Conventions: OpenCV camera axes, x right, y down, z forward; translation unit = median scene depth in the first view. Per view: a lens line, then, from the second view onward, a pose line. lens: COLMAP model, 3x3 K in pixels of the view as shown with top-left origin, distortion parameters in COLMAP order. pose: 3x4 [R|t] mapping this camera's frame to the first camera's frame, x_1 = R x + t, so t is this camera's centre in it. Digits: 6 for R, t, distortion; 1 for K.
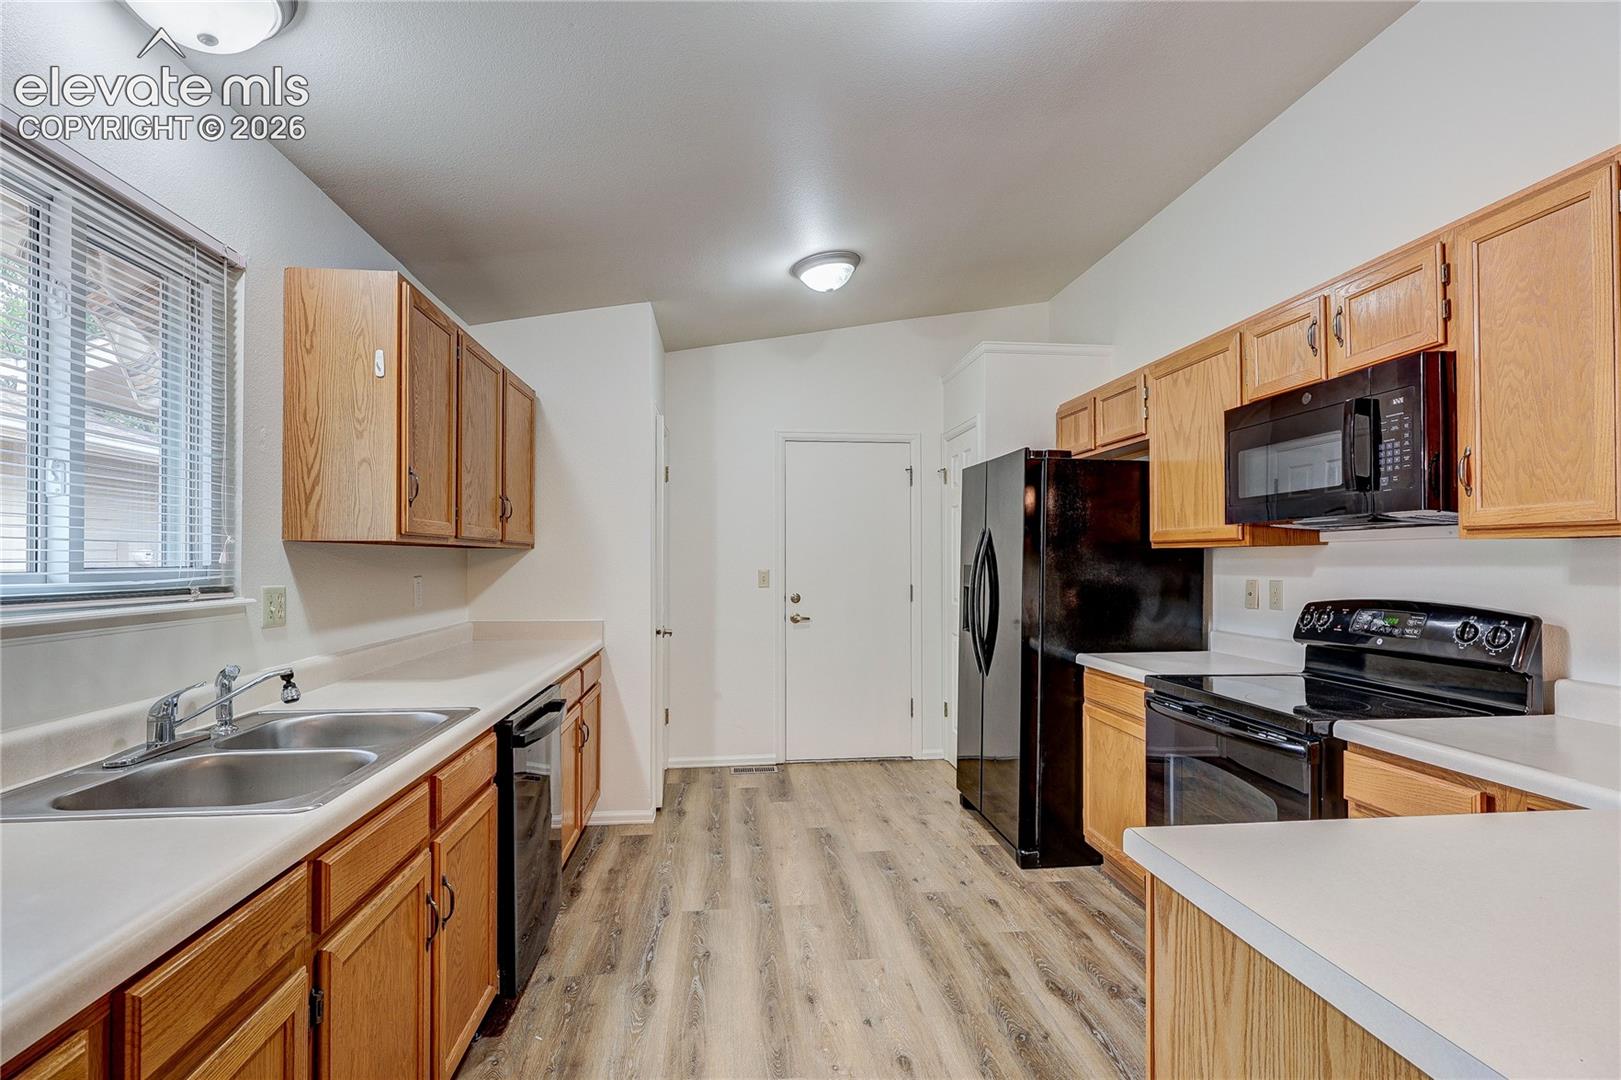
lens RADIAL K [[742.6, 0, 808.9], [0, 742.6, 553.2], [0, 0, 1]] dist [-0.000571, -0.000068]
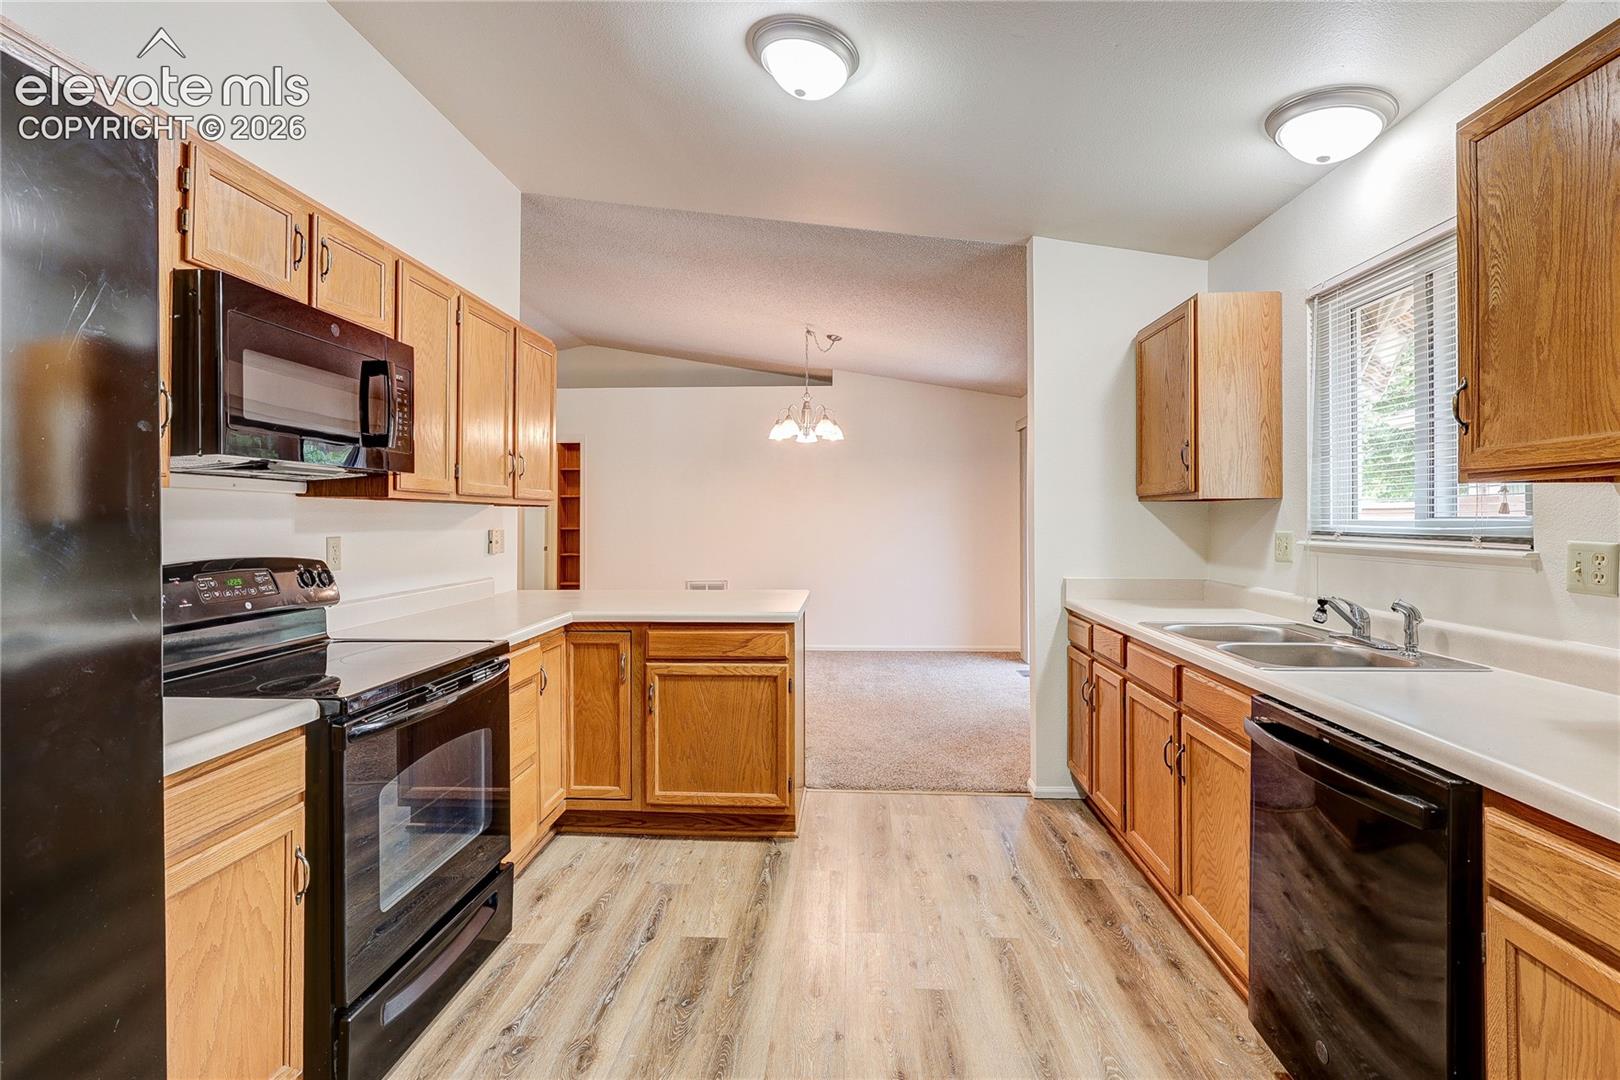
lens RADIAL K [[746.8, 0, 806.4], [0, 746.8, 512.2], [0, 0, 1]] dist [-0.000287, -0.000037]
pose [[-0.984184, 0.002842, 0.177128, -0.044529], [0.000022, 0.999873, -0.015922, 0.025830], [-0.177150, -0.015666, -0.984059, 2.040169]]
